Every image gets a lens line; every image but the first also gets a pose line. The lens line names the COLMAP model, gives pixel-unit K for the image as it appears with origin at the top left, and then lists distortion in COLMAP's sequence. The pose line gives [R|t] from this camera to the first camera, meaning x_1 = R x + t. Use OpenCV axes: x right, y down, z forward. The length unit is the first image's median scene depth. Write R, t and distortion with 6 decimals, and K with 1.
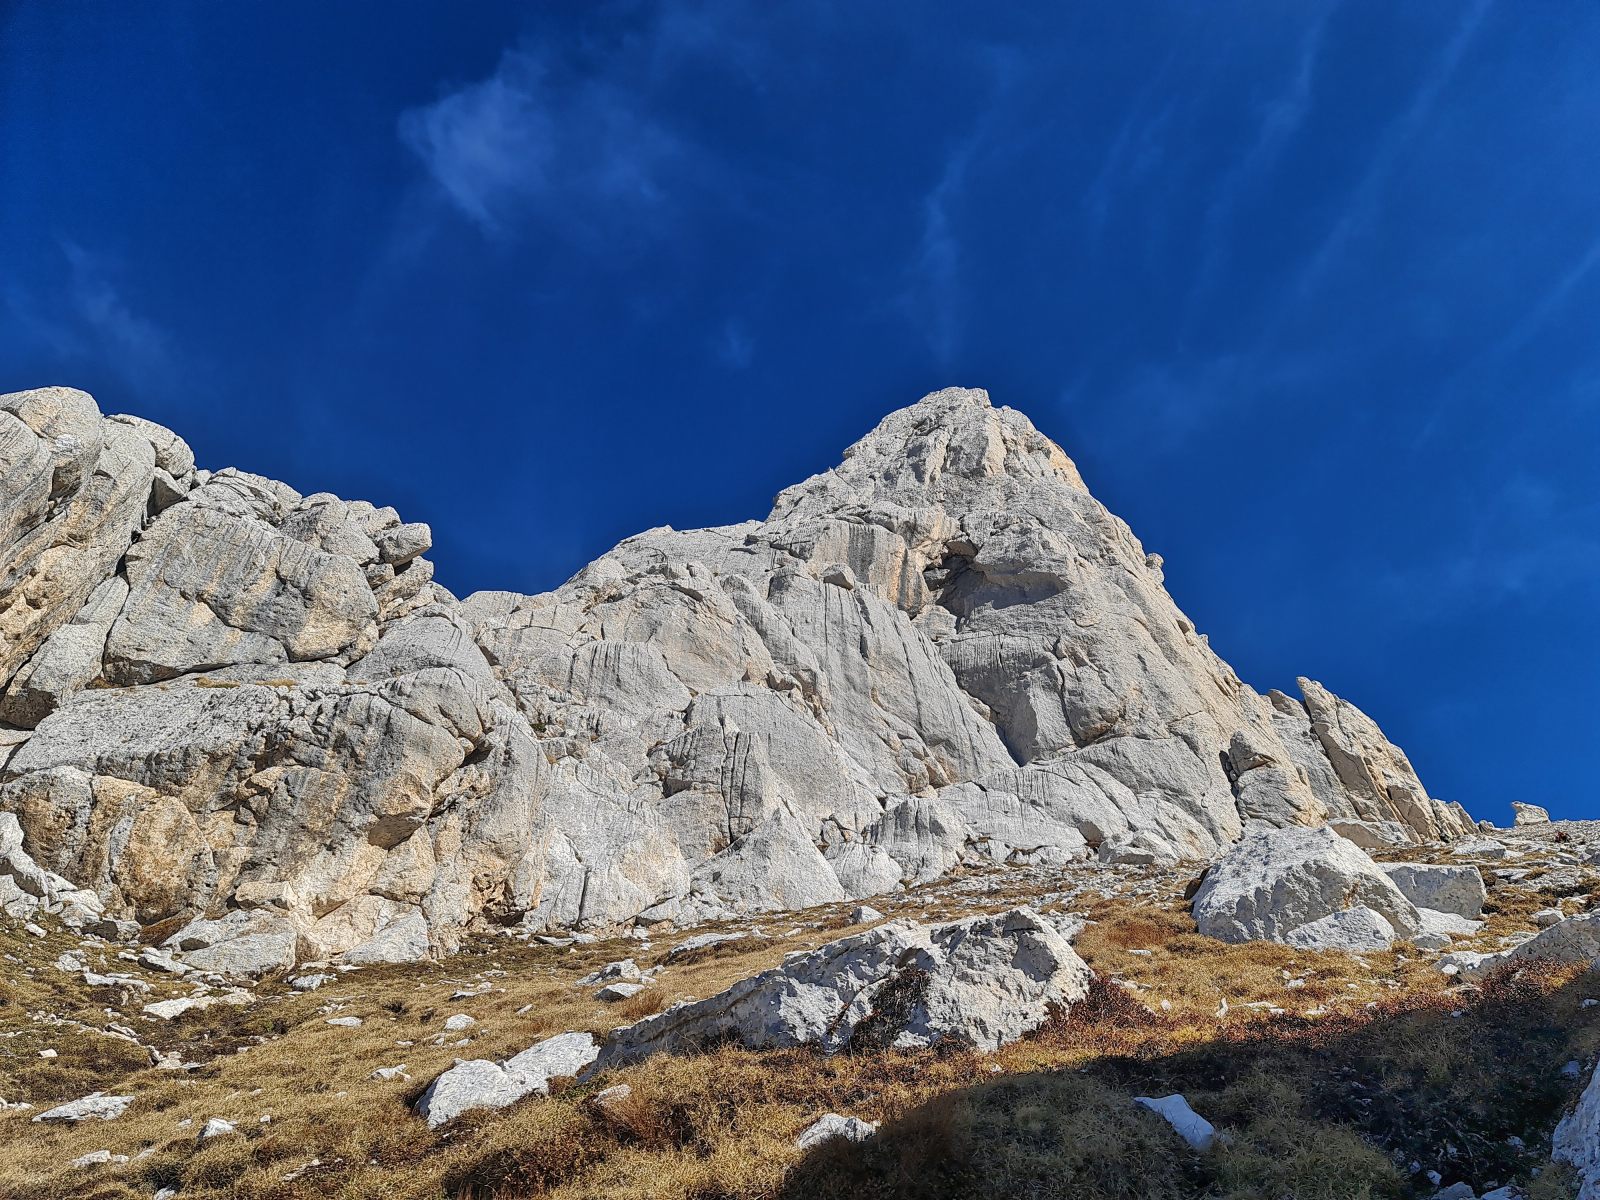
lens RADIAL K [[1159.7, 0, 801.5], [0, 1159.7, 603.1], [0, 0, 1]] dist [0.070583, 0.004768]
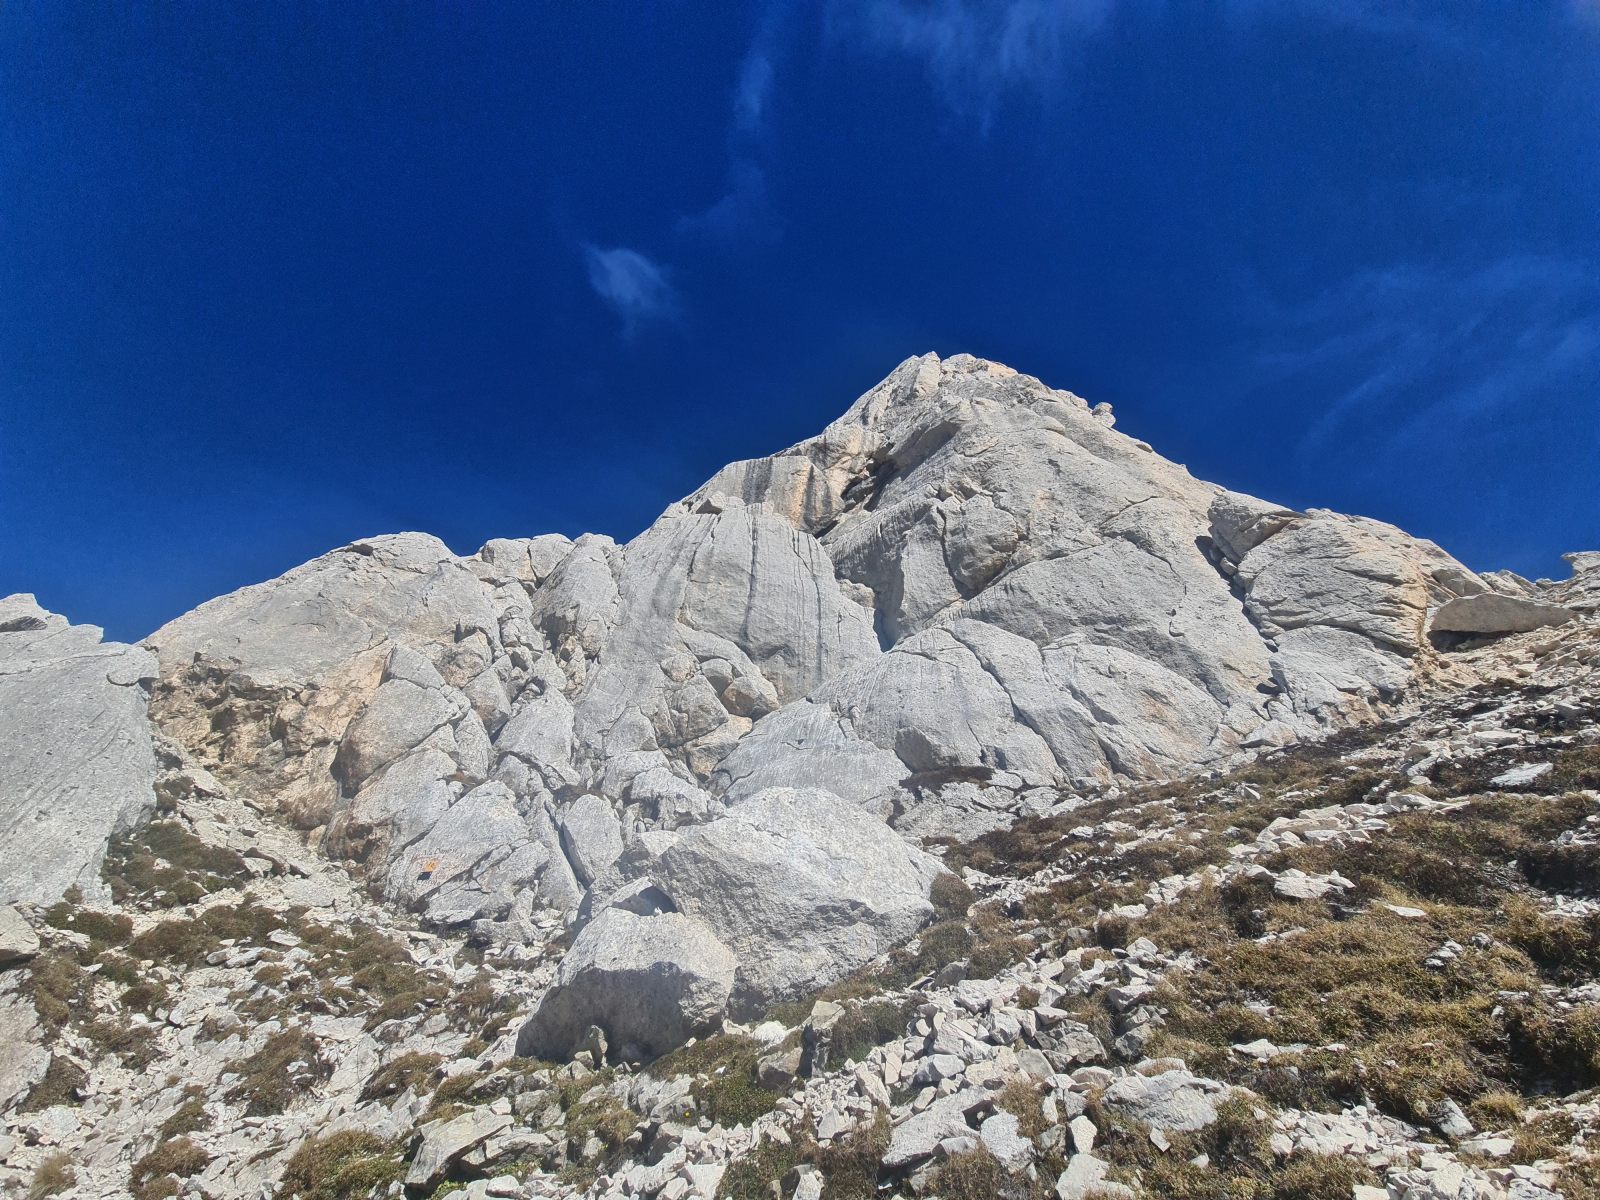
lens RADIAL K [[643.3, 0, 798.9], [0, 643.3, 595.9], [0, 0, 1]] dist [-0.003126, -0.000766]
pose [[0.922078, -0.288545, -0.257904, 0.243338], [0.279941, 0.957438, -0.070324, 0.118877], [0.267219, -0.007353, 0.963608, 0.623617]]
